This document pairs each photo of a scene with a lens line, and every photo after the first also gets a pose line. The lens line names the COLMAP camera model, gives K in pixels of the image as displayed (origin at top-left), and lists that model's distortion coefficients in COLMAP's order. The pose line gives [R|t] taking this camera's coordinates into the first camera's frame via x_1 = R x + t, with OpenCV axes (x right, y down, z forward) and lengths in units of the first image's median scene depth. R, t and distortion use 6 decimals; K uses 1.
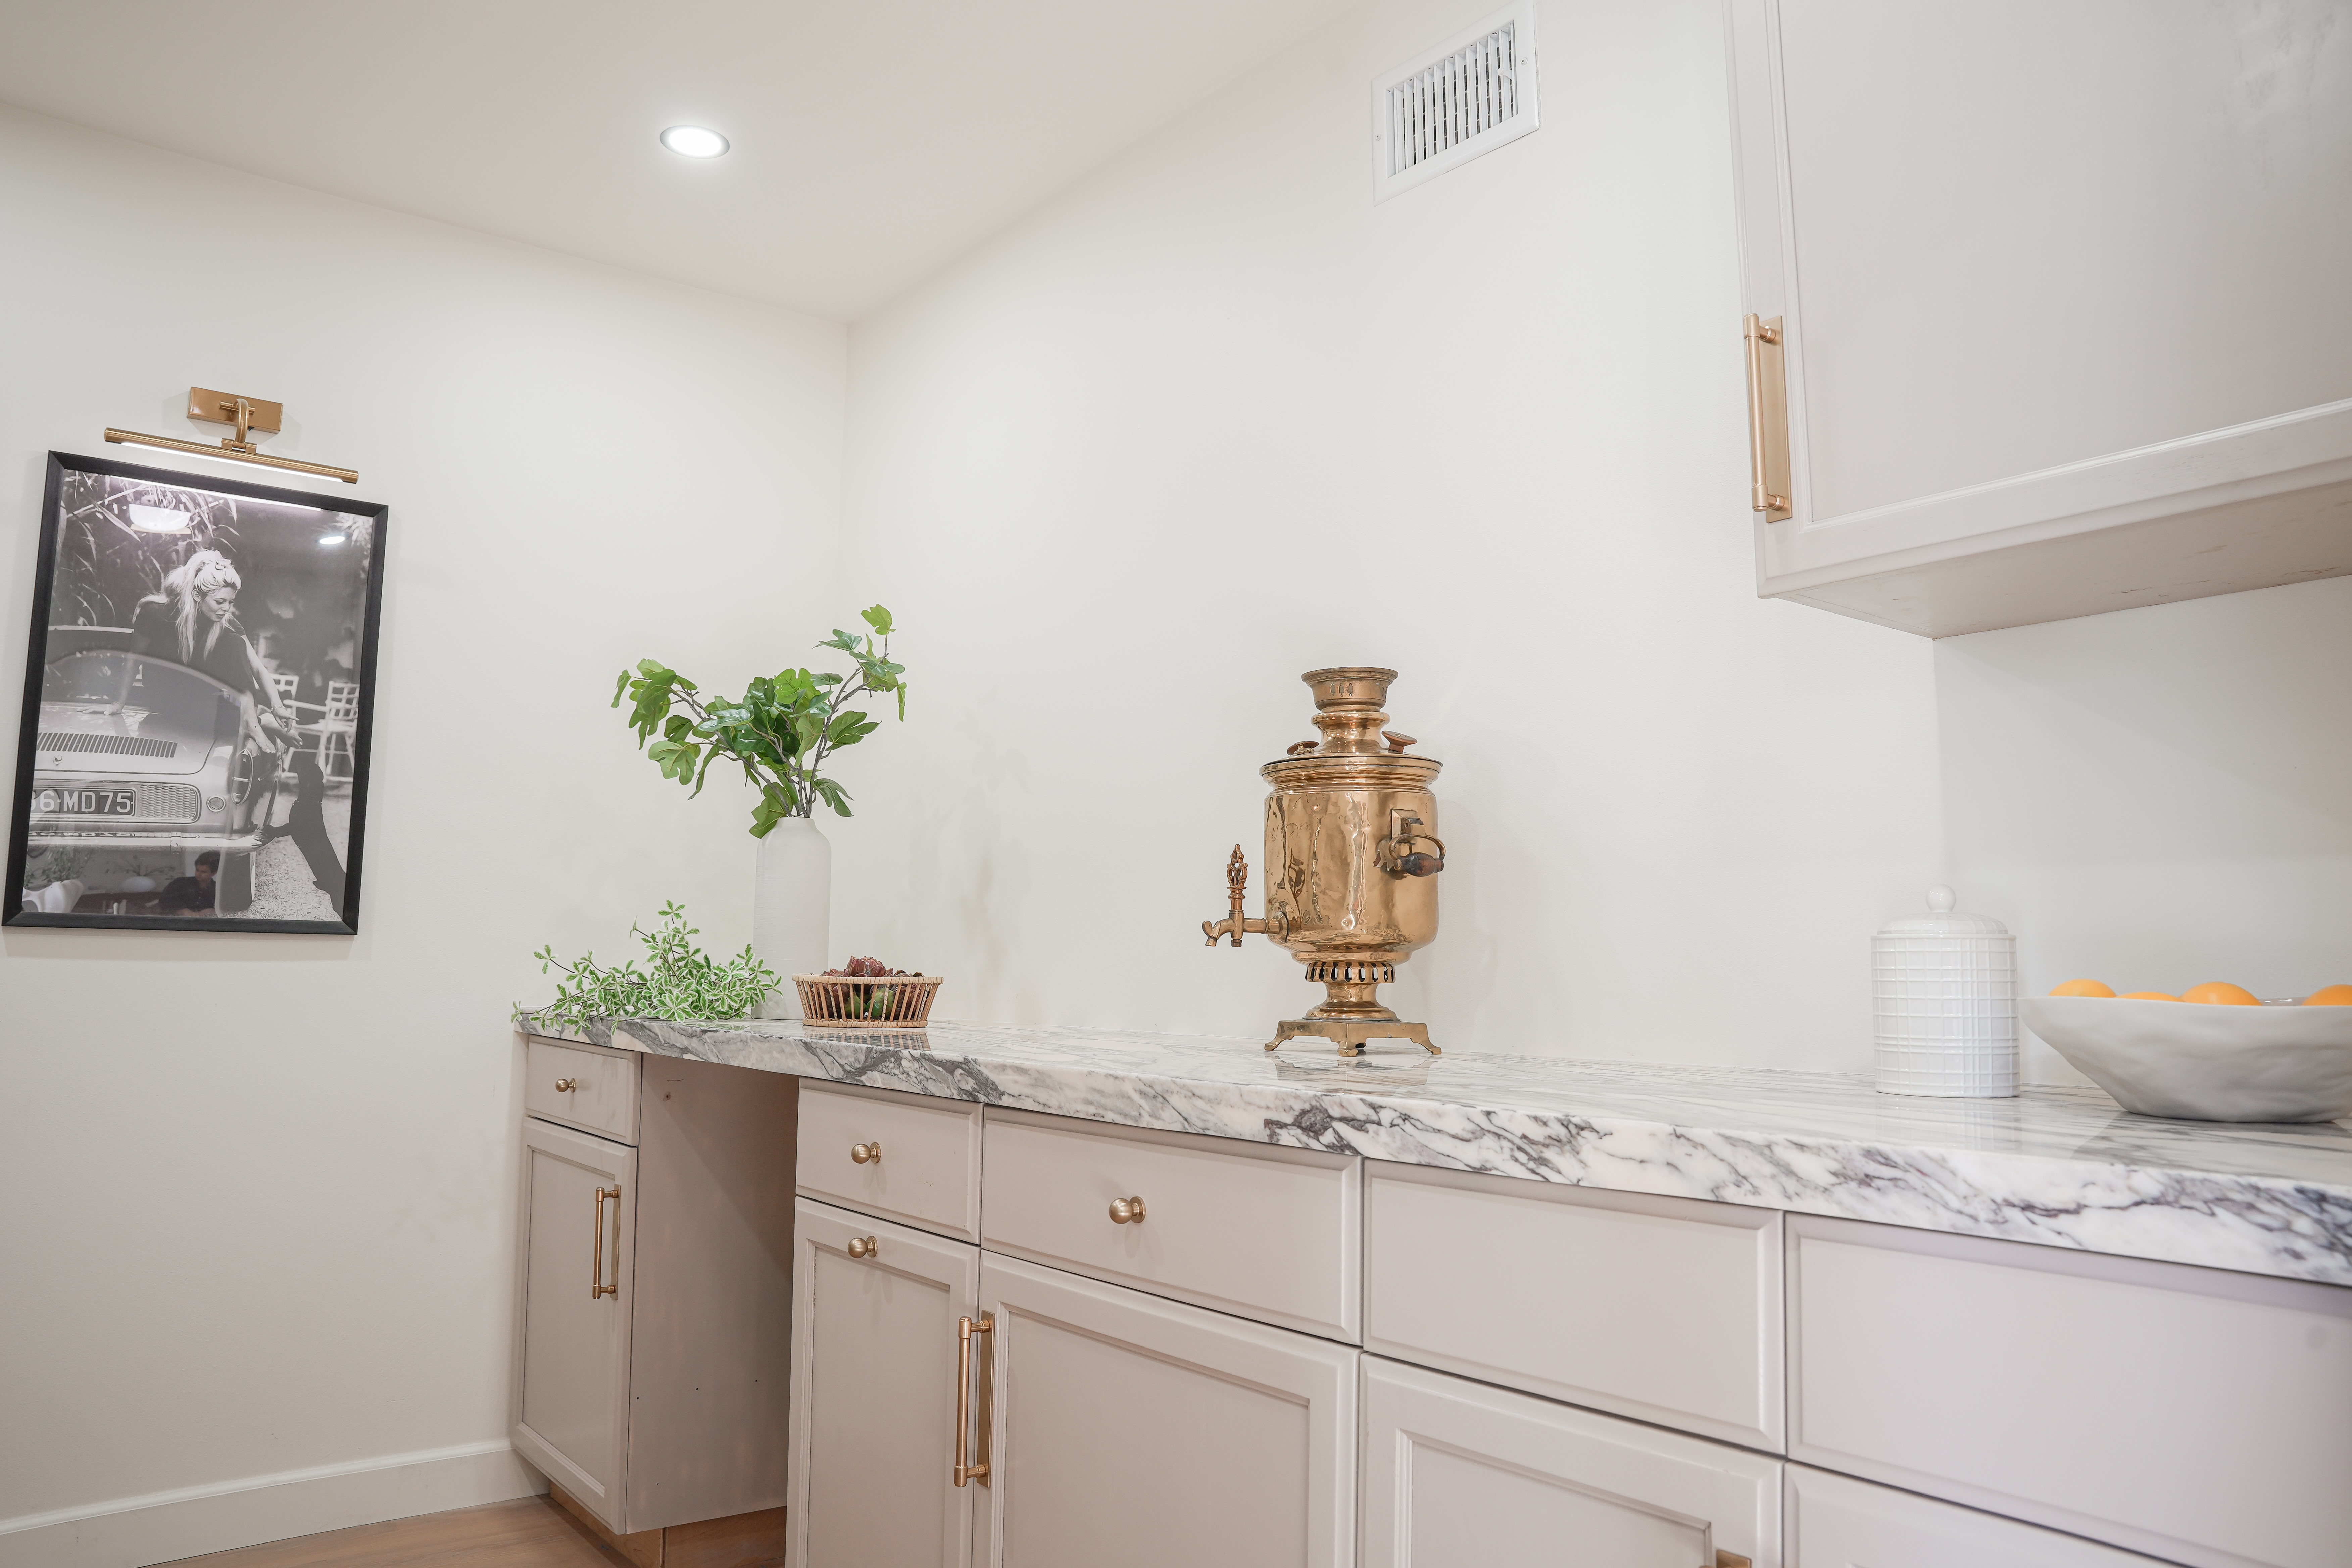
lens RADIAL K [[1688.9, 0, 1176.0], [0, 1688.9, 784.0], [0, 0, 1]] dist [-0.006514, -0.001261]
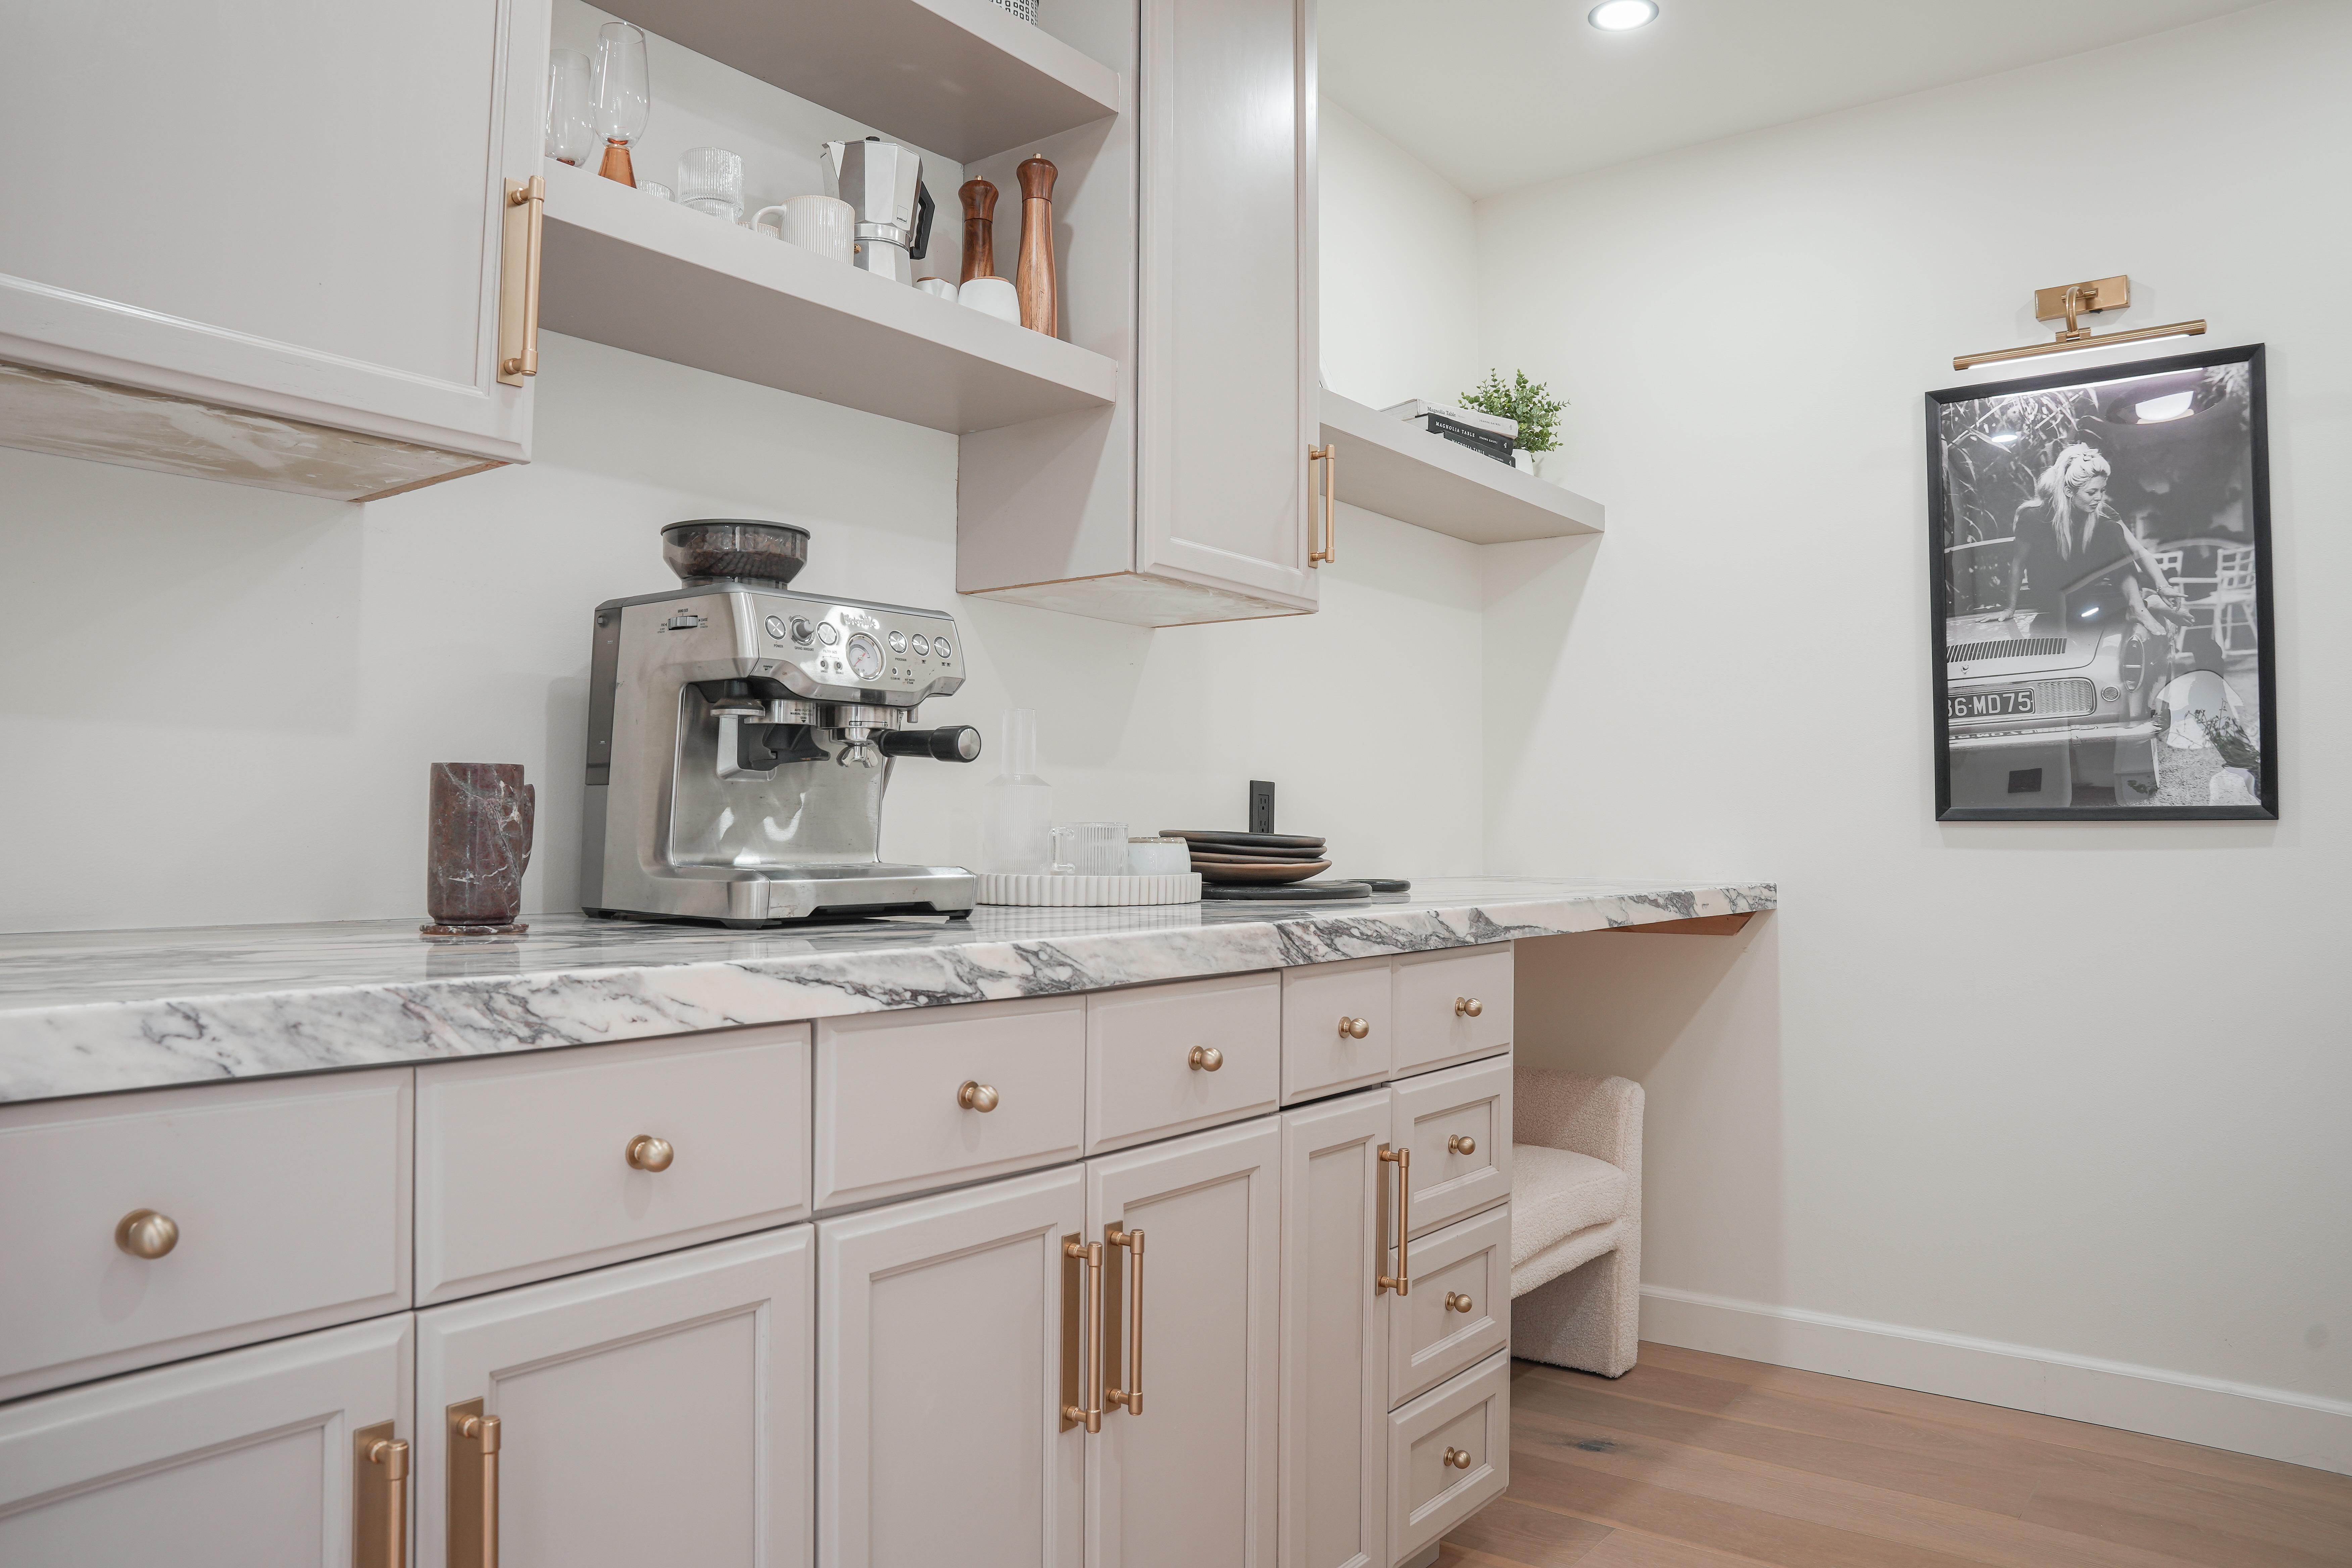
lens RADIAL K [[1688.9, 0, 1176.0], [0, 1688.9, 784.0], [0, 0, 1]] dist [-0.006514, -0.001261]
pose [[0.289845, -0.047242, -0.955907, 0.222594], [0.107682, 0.994049, -0.016477, 0.021842], [0.950997, -0.098158, 0.293207, 0.172397]]
